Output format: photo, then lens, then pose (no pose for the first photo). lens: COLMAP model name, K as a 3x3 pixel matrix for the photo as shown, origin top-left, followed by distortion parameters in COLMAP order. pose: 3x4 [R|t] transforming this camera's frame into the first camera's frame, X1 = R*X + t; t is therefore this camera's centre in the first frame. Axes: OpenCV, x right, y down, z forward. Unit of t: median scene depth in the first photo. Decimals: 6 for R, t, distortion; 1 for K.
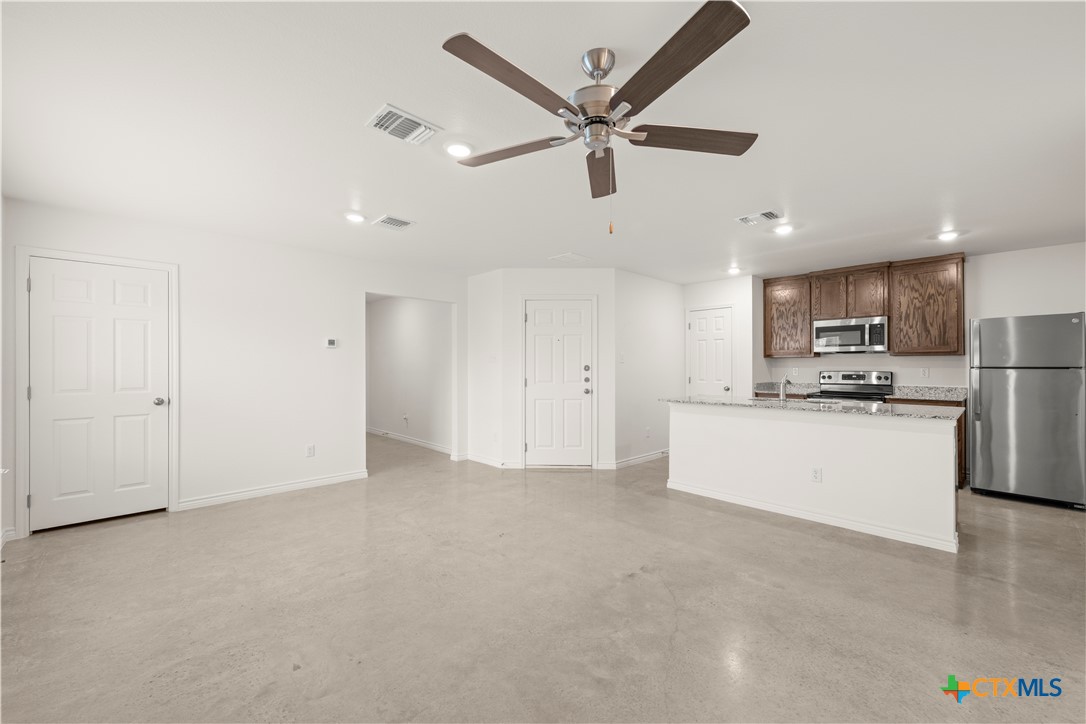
lens RADIAL K [[431.8, 0, 548.2], [0, 431.8, 364.7], [0, 0, 1]] dist [0.001765, -0.001341]
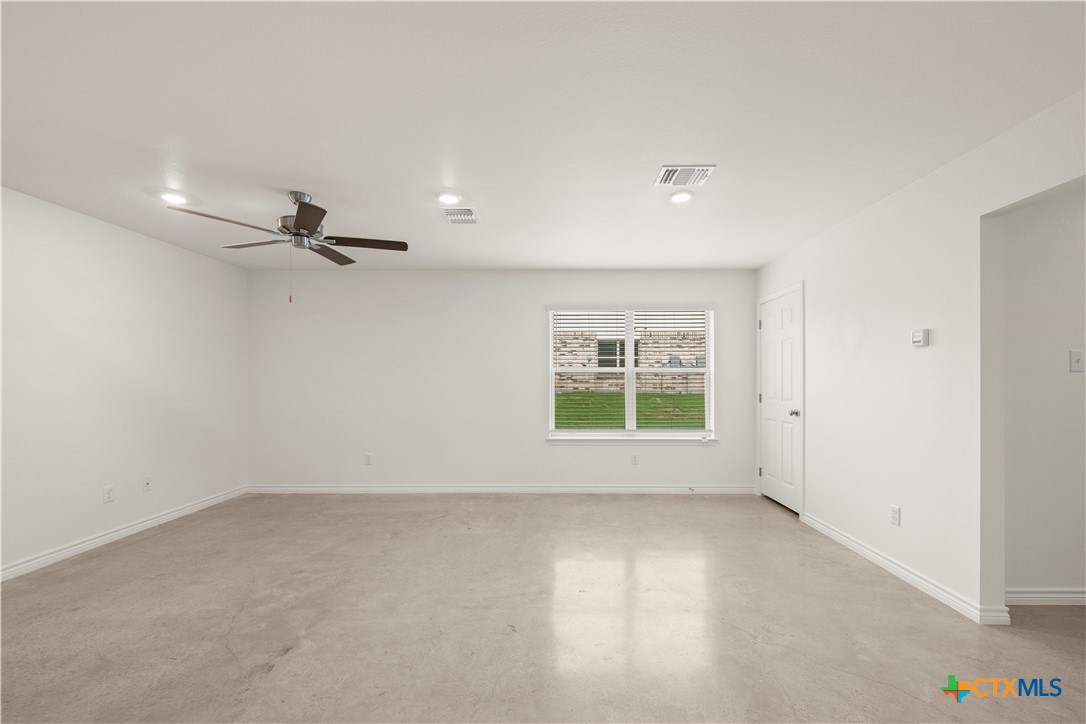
lens RADIAL K [[431.8, 0, 556.4], [0, 431.8, 381.2], [0, 0, 1]] dist [0.001765, -0.001341]
pose [[-0.699878, 0.000446, -0.714262, 0.224968], [0.003724, 0.999988, -0.003025, 0.006489], [0.714252, -0.004777, -0.699872, 1.045654]]
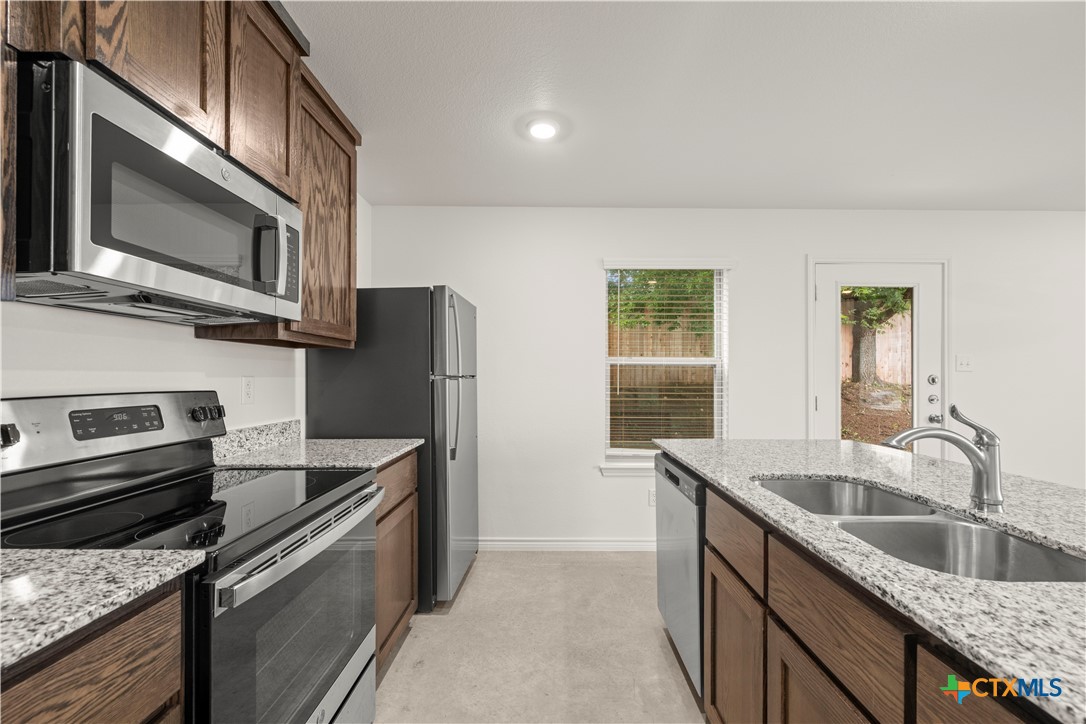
lens RADIAL K [[431.8, 0, 547.7], [0, 431.8, 375.7], [0, 0, 1]] dist [0.001765, -0.001341]
pose [[-0.721743, -0.003011, 0.692155, 0.468569], [-0.009020, 0.999947, -0.005055, 0.006211], [-0.692102, -0.009892, -0.721732, 1.169976]]
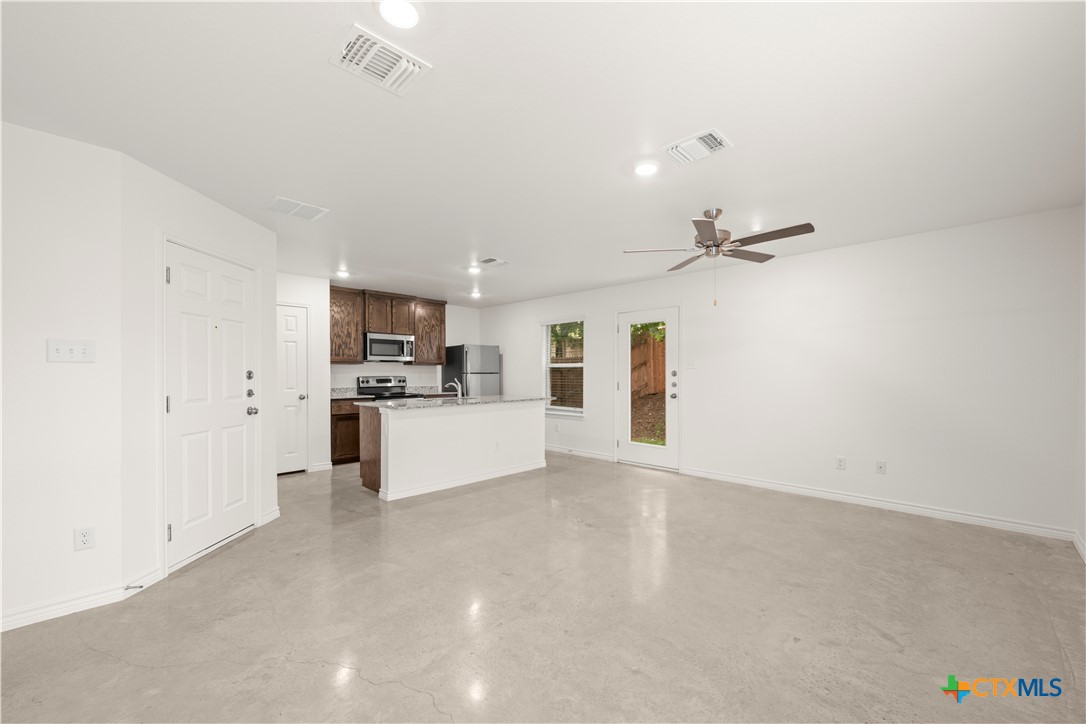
lens RADIAL K [[431.8, 0, 554.2], [0, 431.8, 375.8], [0, 0, 1]] dist [0.001765, -0.001341]
pose [[-0.038137, -0.007614, 0.999244, -0.646710], [-0.004270, 0.999963, 0.007457, 0.002620], [-0.999263, -0.003982, -0.038168, 0.645870]]
